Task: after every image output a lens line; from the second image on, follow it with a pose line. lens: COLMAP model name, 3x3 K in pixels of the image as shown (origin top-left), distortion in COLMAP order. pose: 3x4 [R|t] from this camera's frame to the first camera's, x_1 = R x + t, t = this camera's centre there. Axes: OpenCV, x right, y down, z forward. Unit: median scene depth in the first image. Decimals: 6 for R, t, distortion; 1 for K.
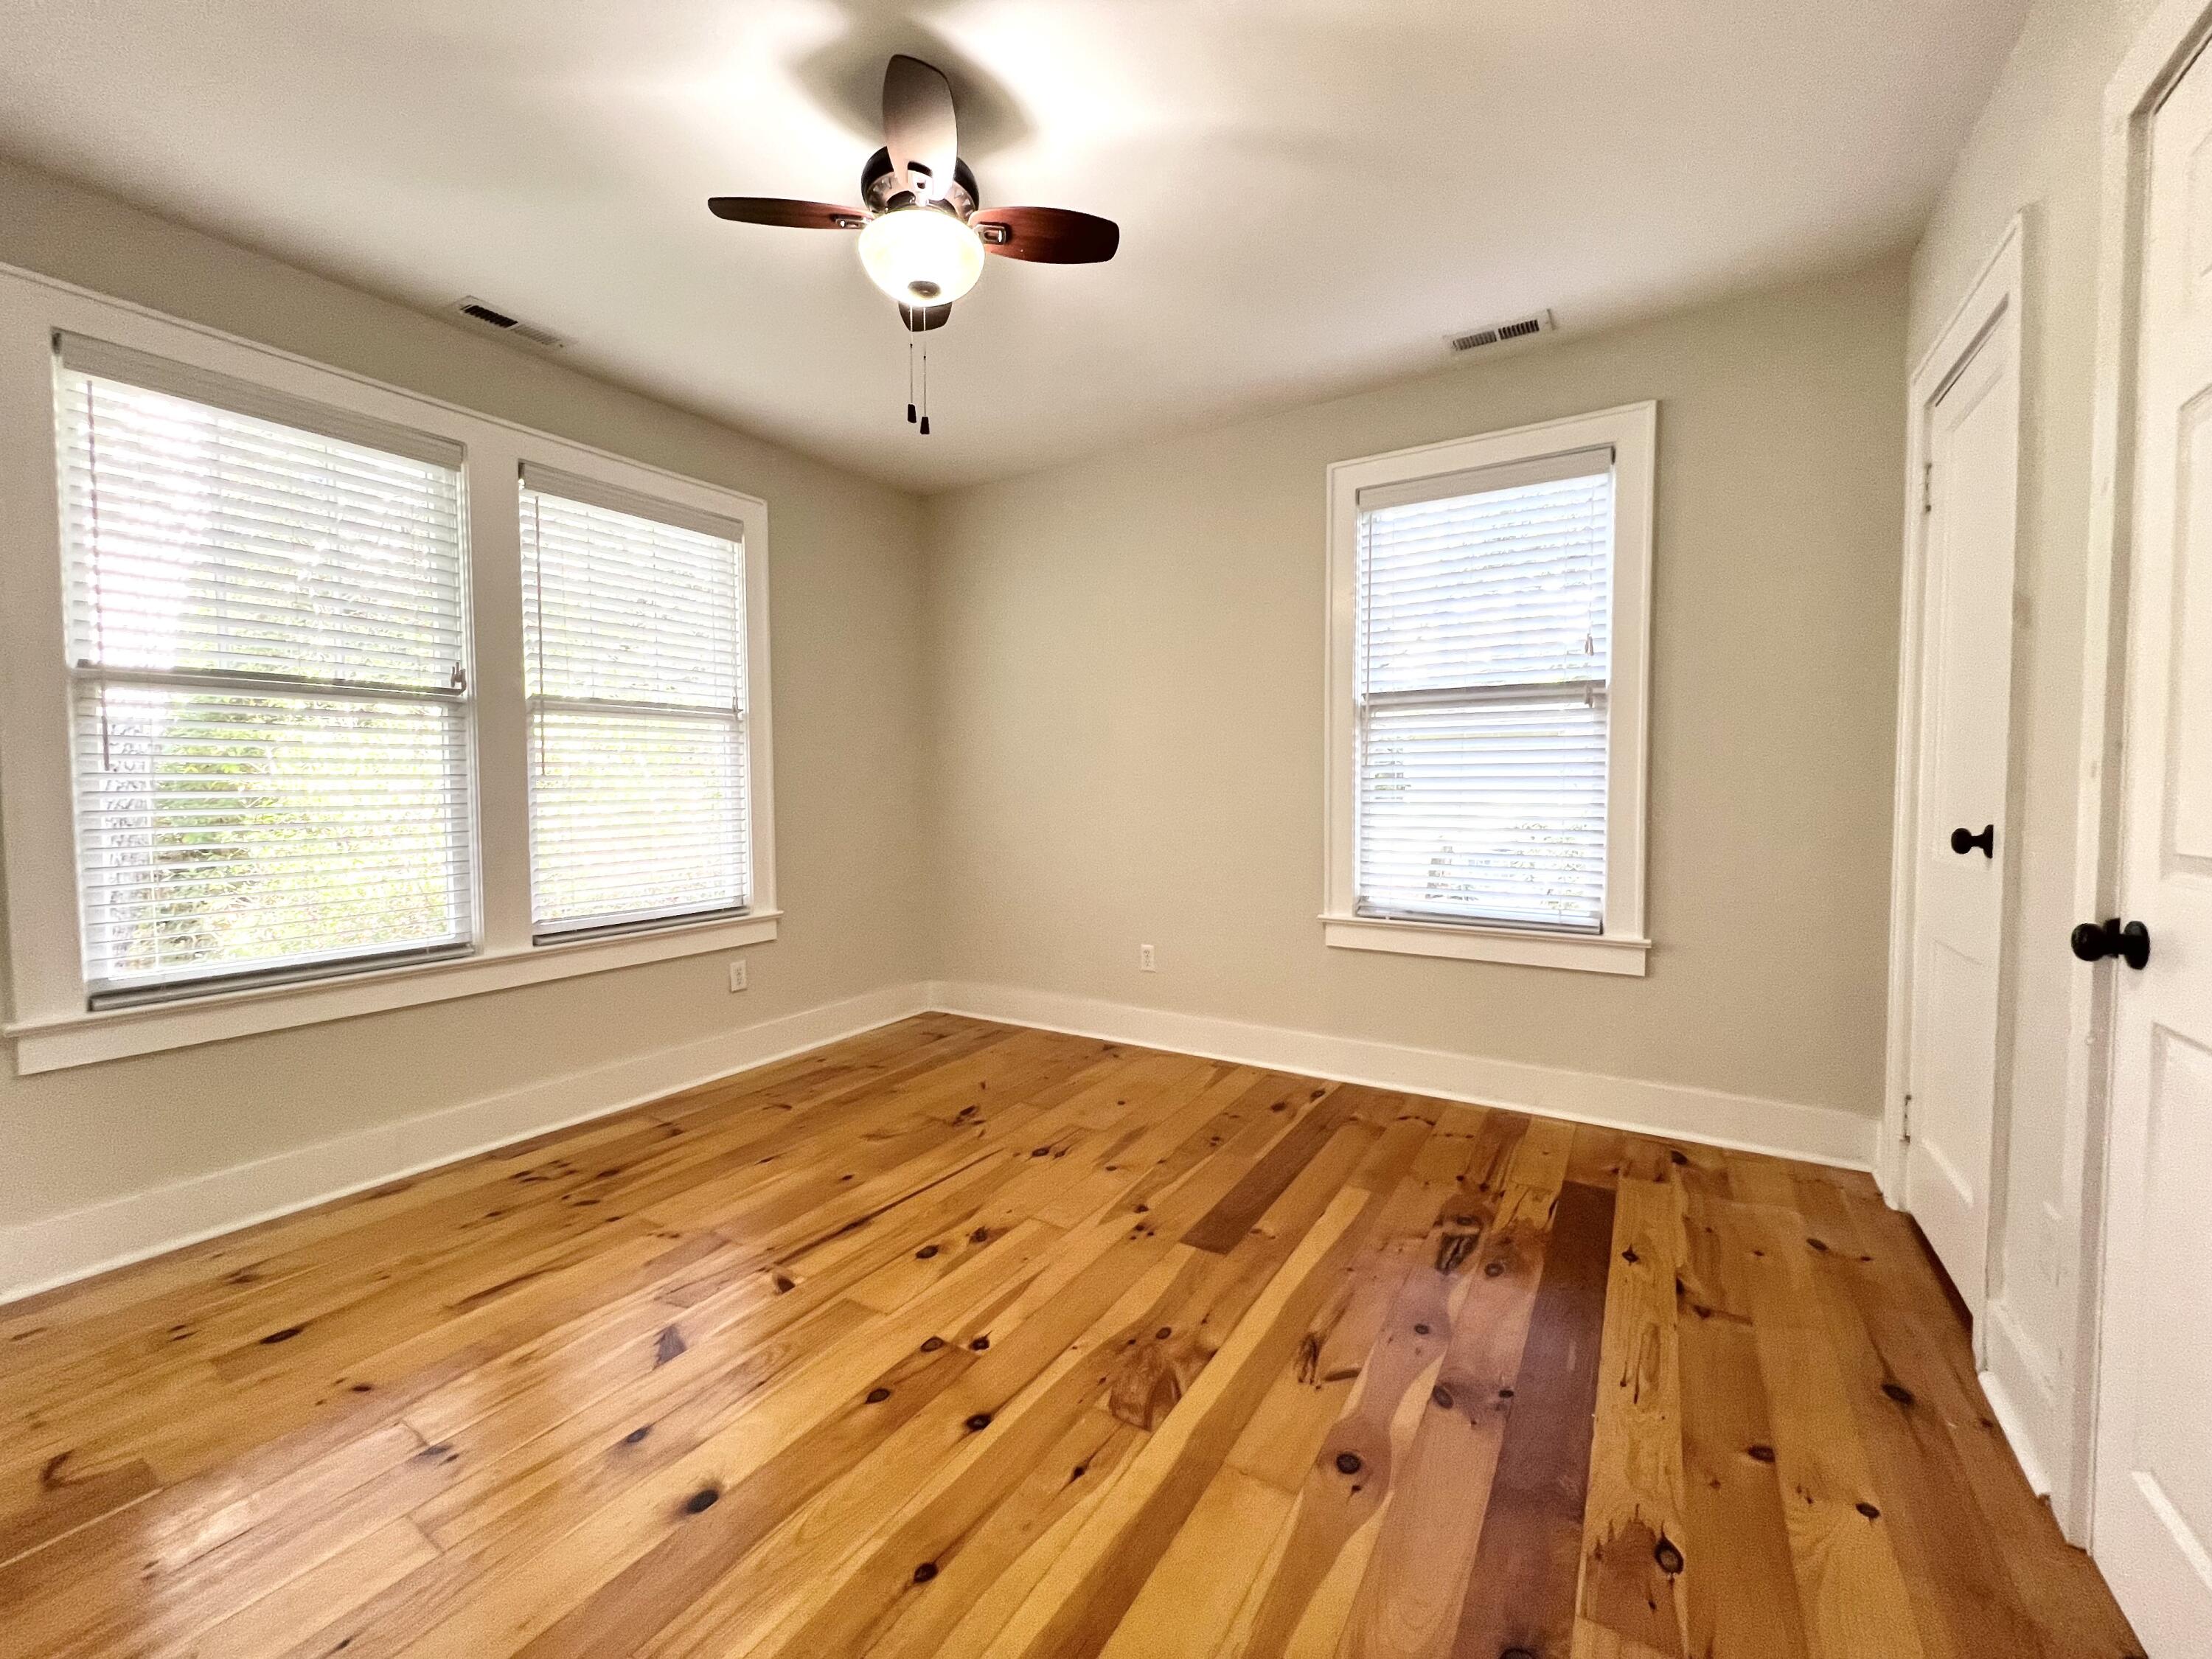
lens RADIAL K [[877.1, 0, 1097.0], [0, 877.1, 826.7], [0, 0, 1]] dist [-0.003058, 0.000263]
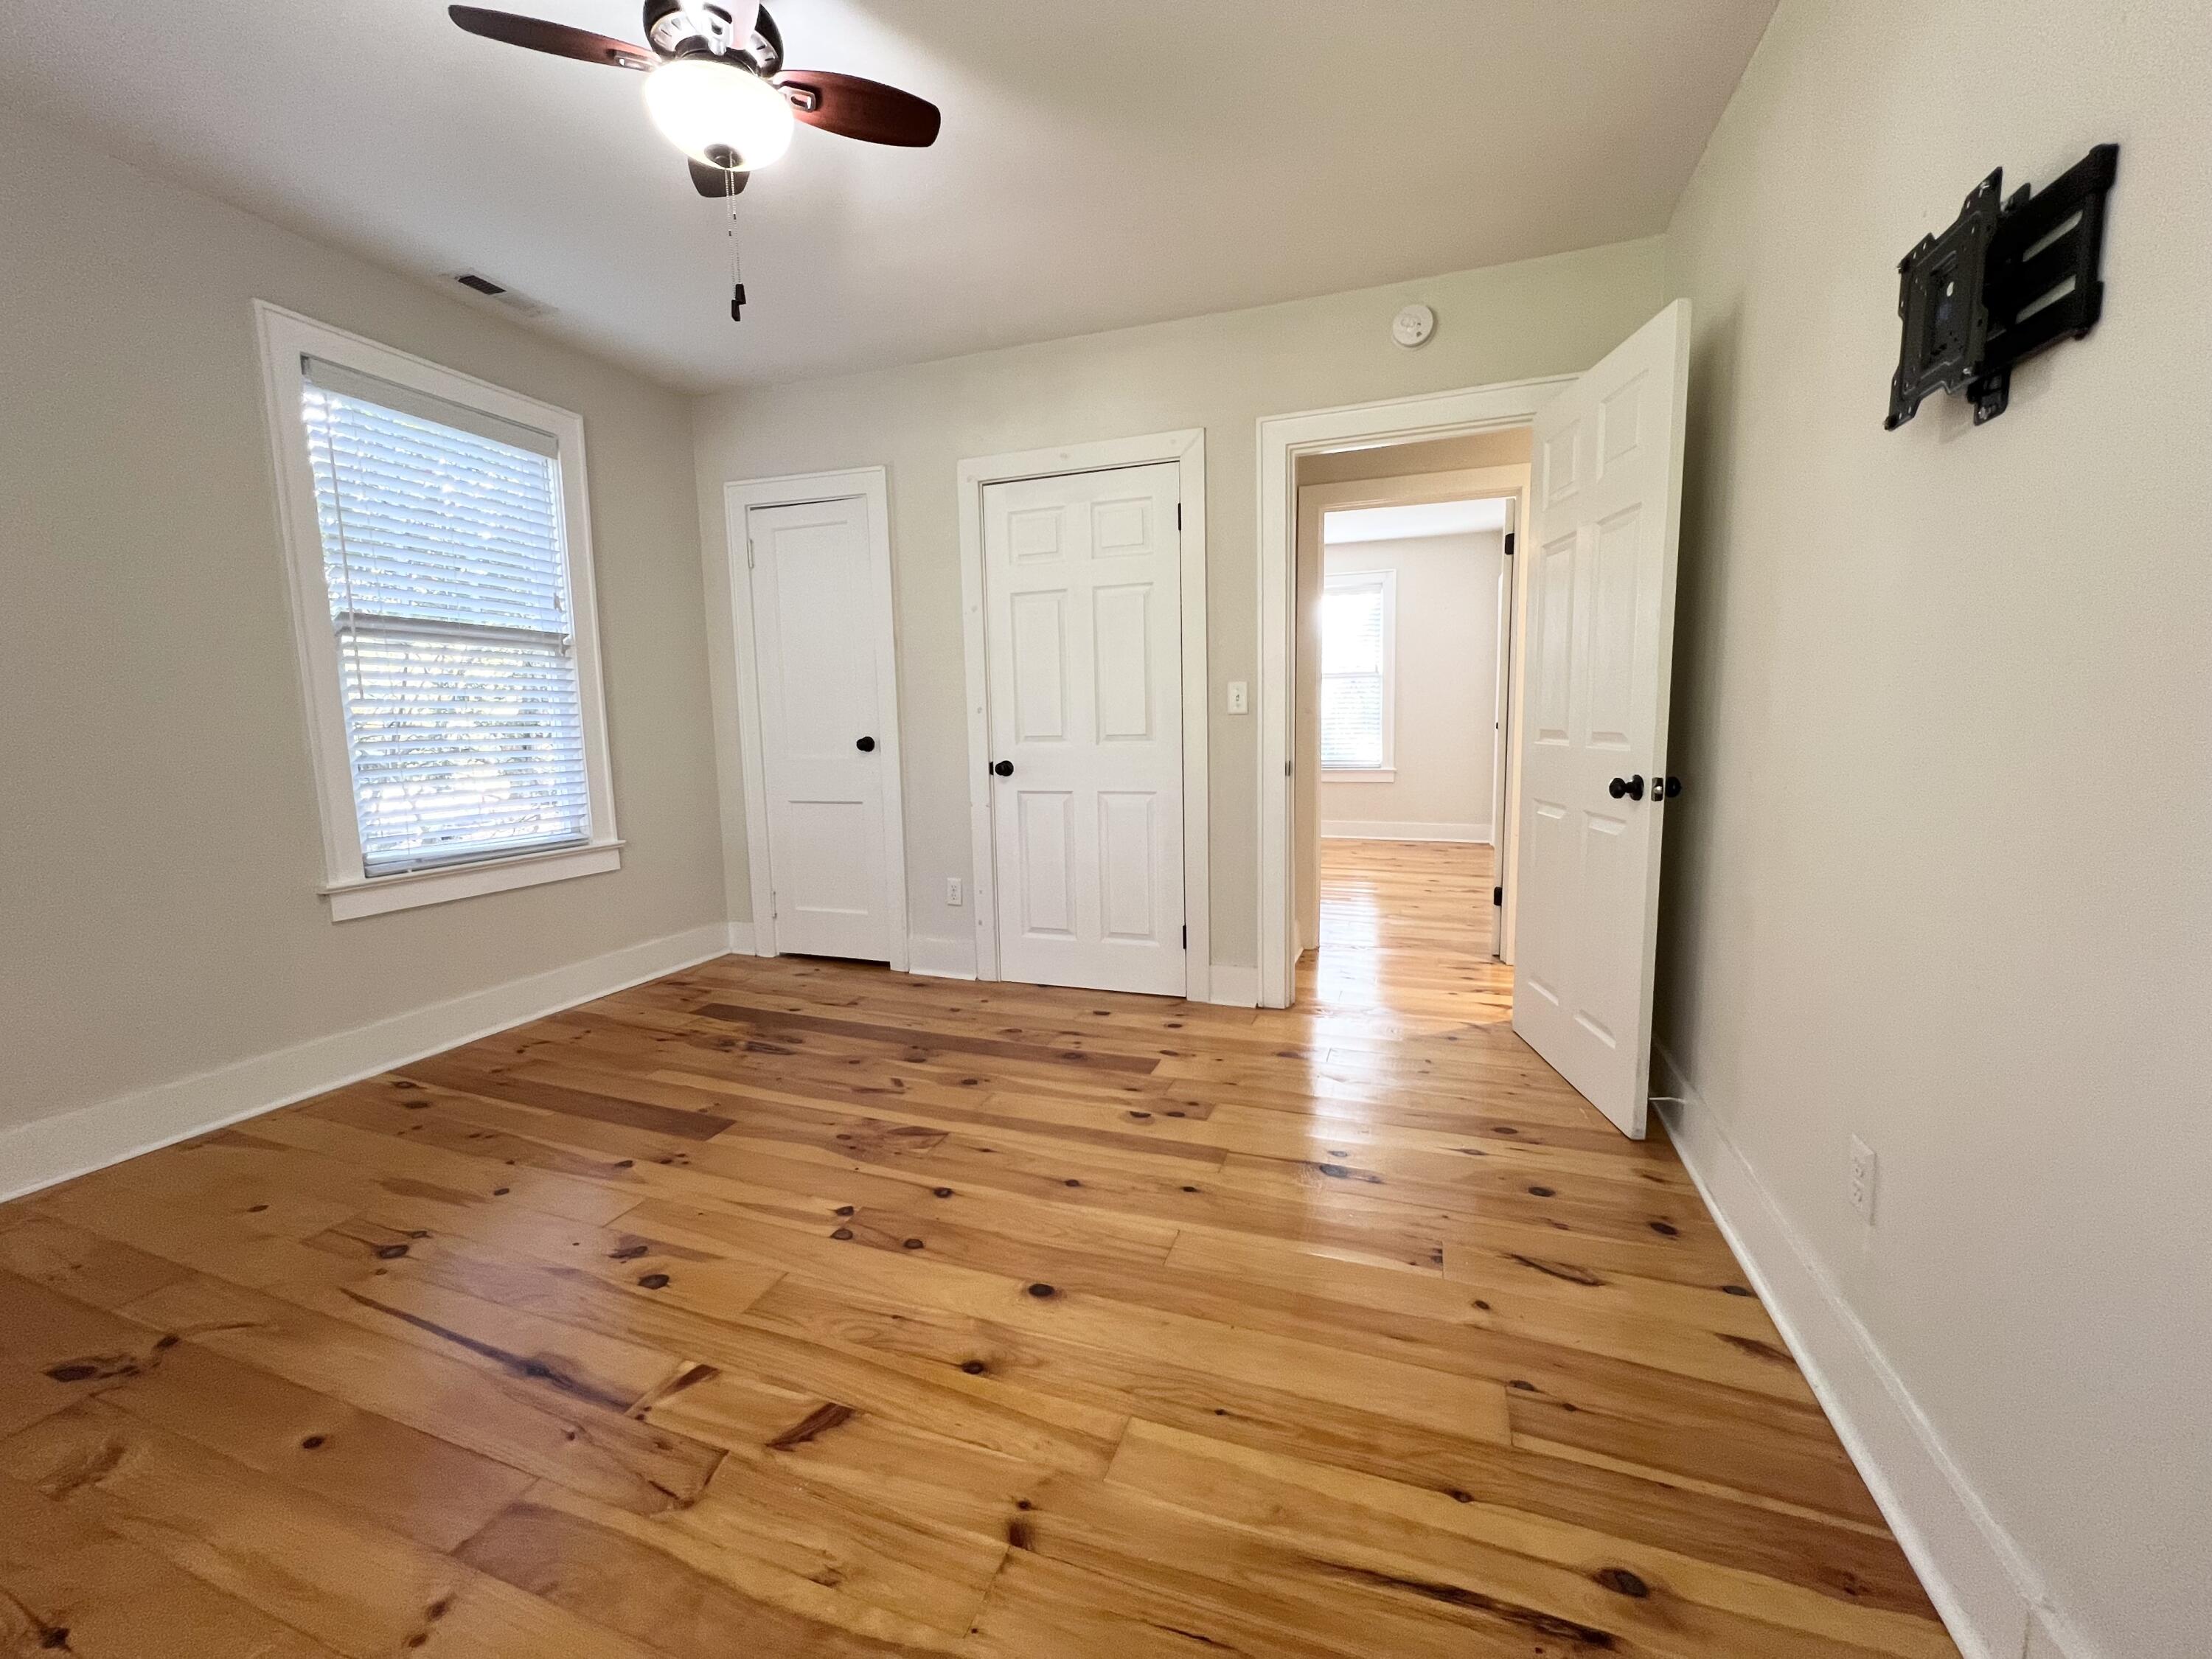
lens RADIAL K [[890.3, 0, 1104.4], [0, 890.3, 833.3], [0, 0, 1]] dist [0.000006, -0.000037]
pose [[-0.216406, -0.112770, 0.969769, -0.926550], [0.061997, 0.989715, 0.128924, -0.009392], [-0.974333, 0.088022, -0.207188, 0.644125]]
